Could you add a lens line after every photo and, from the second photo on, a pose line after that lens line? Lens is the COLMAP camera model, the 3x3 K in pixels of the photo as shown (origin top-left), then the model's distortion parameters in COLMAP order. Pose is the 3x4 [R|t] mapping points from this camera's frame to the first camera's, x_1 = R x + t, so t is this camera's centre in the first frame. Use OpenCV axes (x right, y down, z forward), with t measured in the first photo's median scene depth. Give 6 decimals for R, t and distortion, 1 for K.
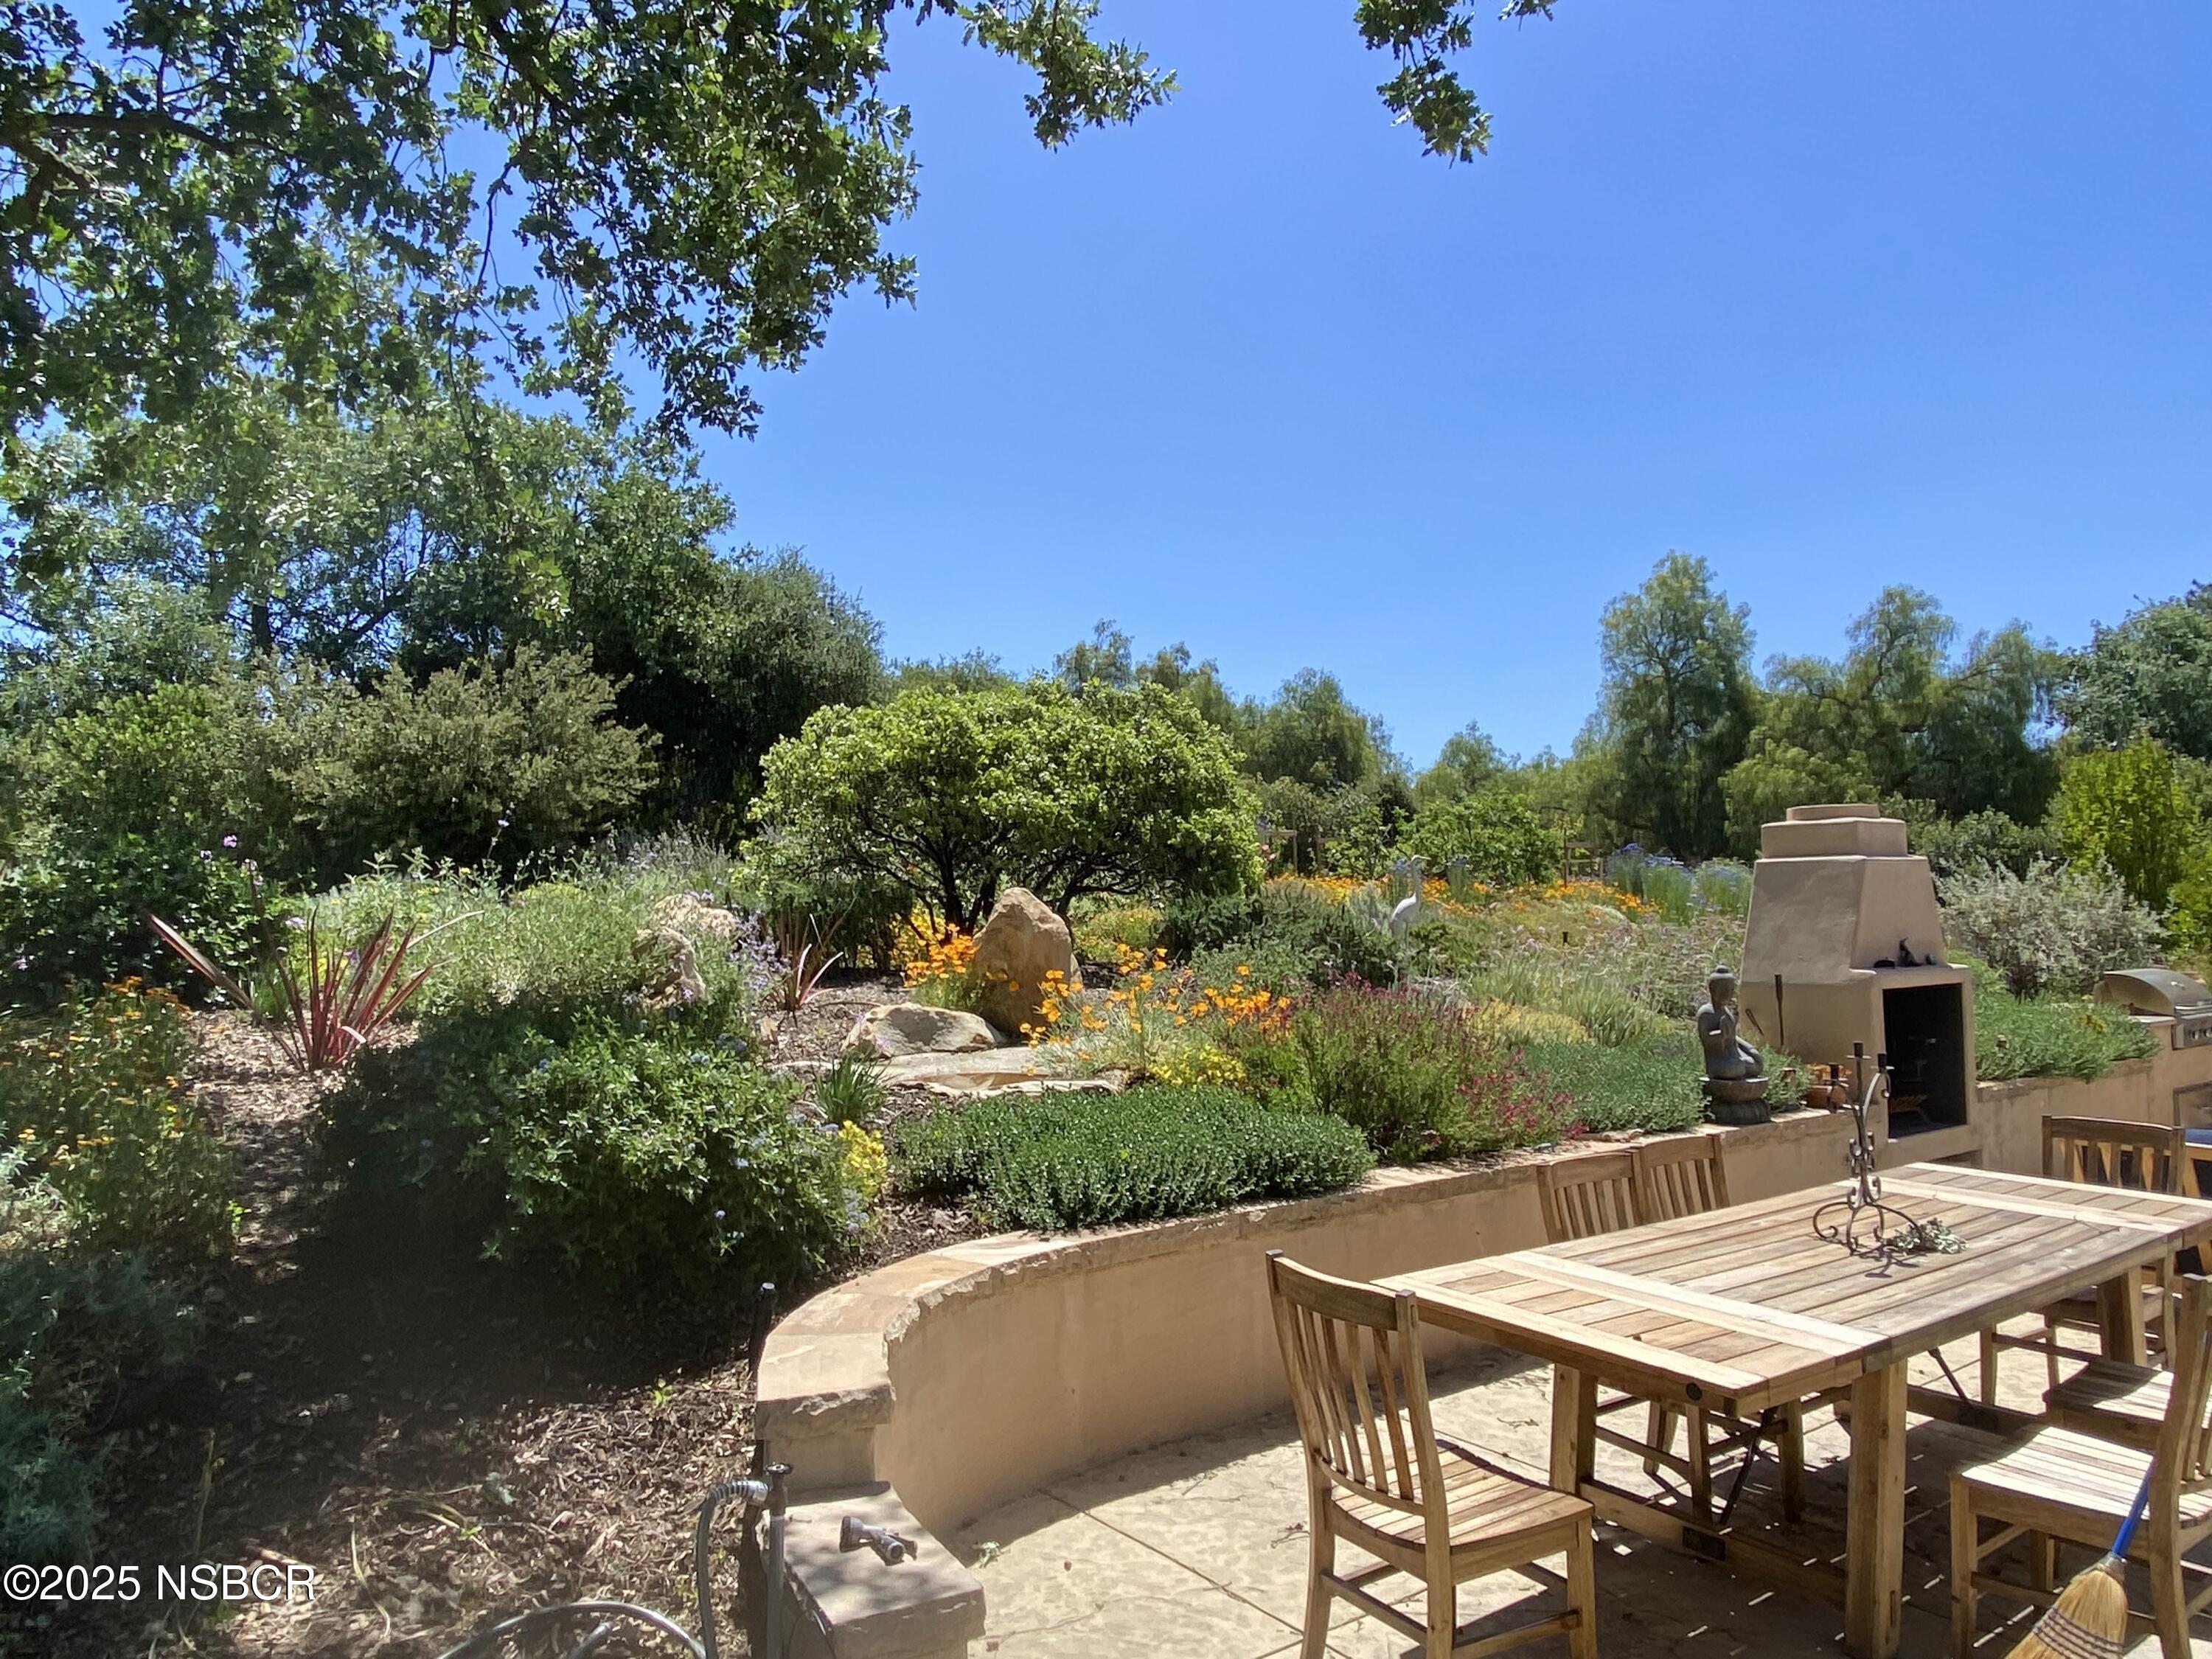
lens RADIAL K [[1387.3, 0, 1106.0], [0, 1387.3, 829.5], [0, 0, 1]] dist [0.044051, -0.111880]
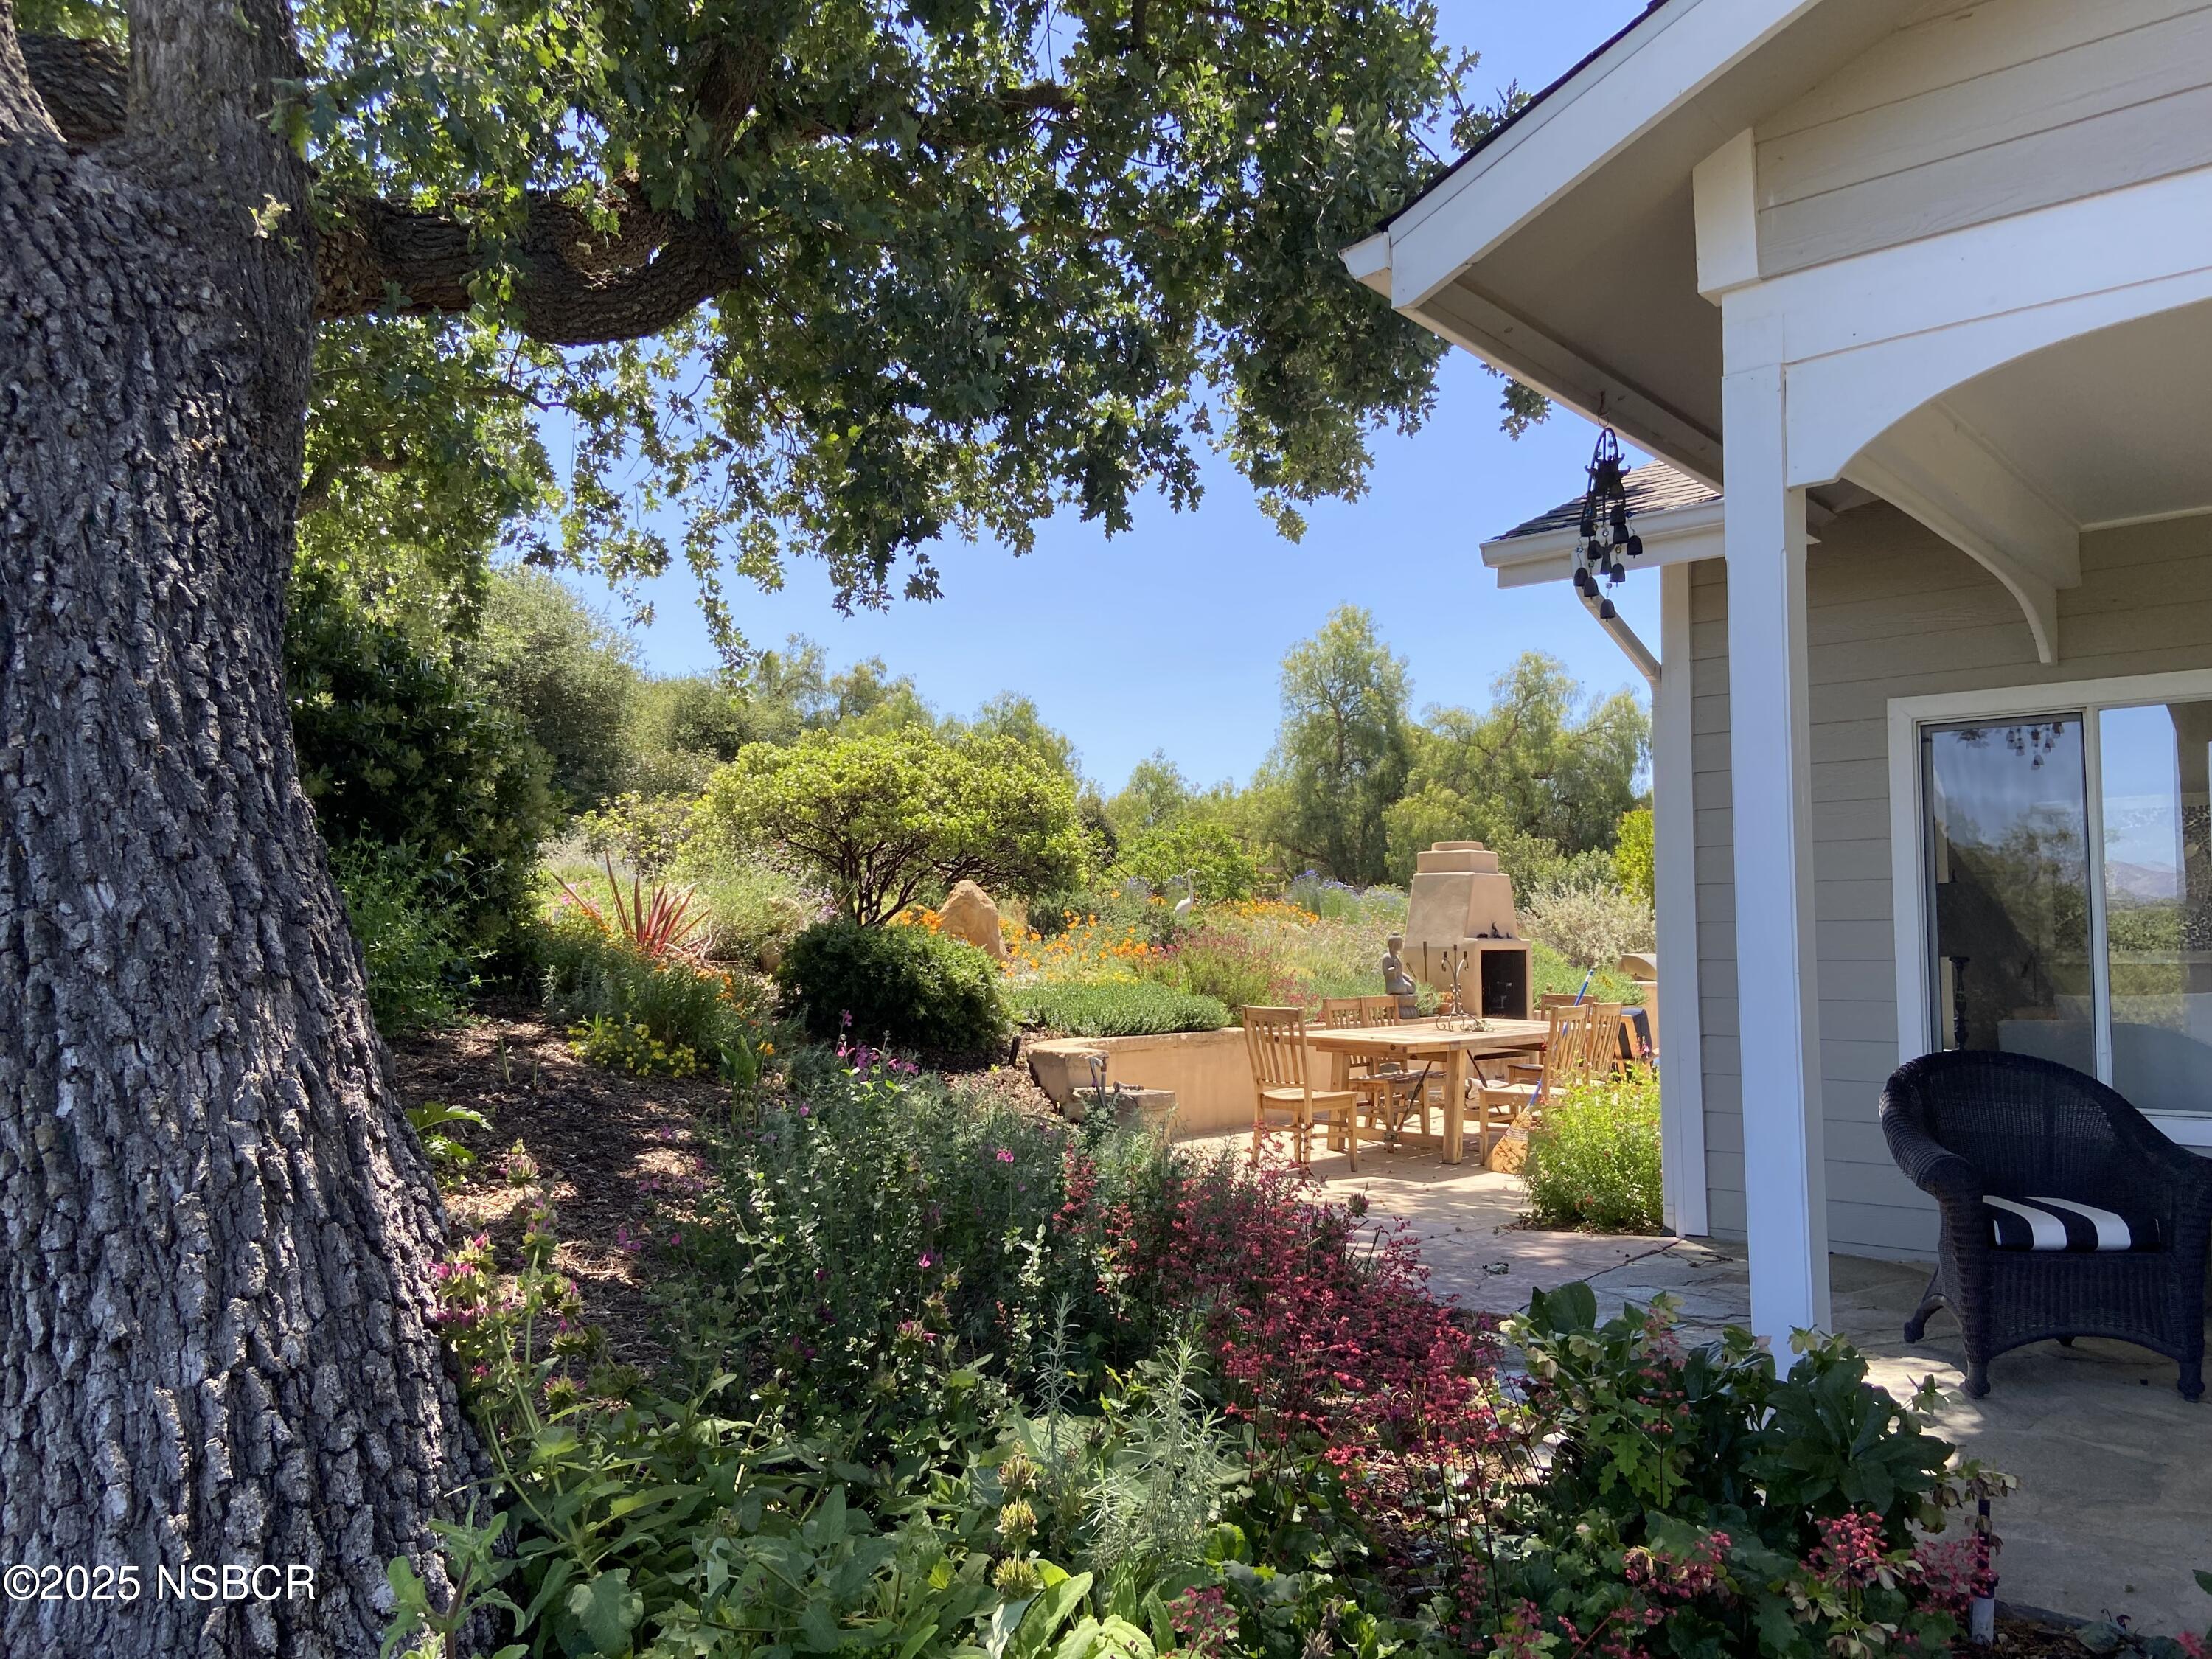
lens RADIAL K [[1685.6, 0, 1106.0], [0, 1685.6, 829.5], [0, 0, 1]] dist [-0.000682, -0.000137]
pose [[0.966085, 0.031503, 0.256294, -0.115878], [-0.028188, 0.999465, -0.016600, 0.003854], [-0.256680, 0.008812, 0.966456, -0.242644]]
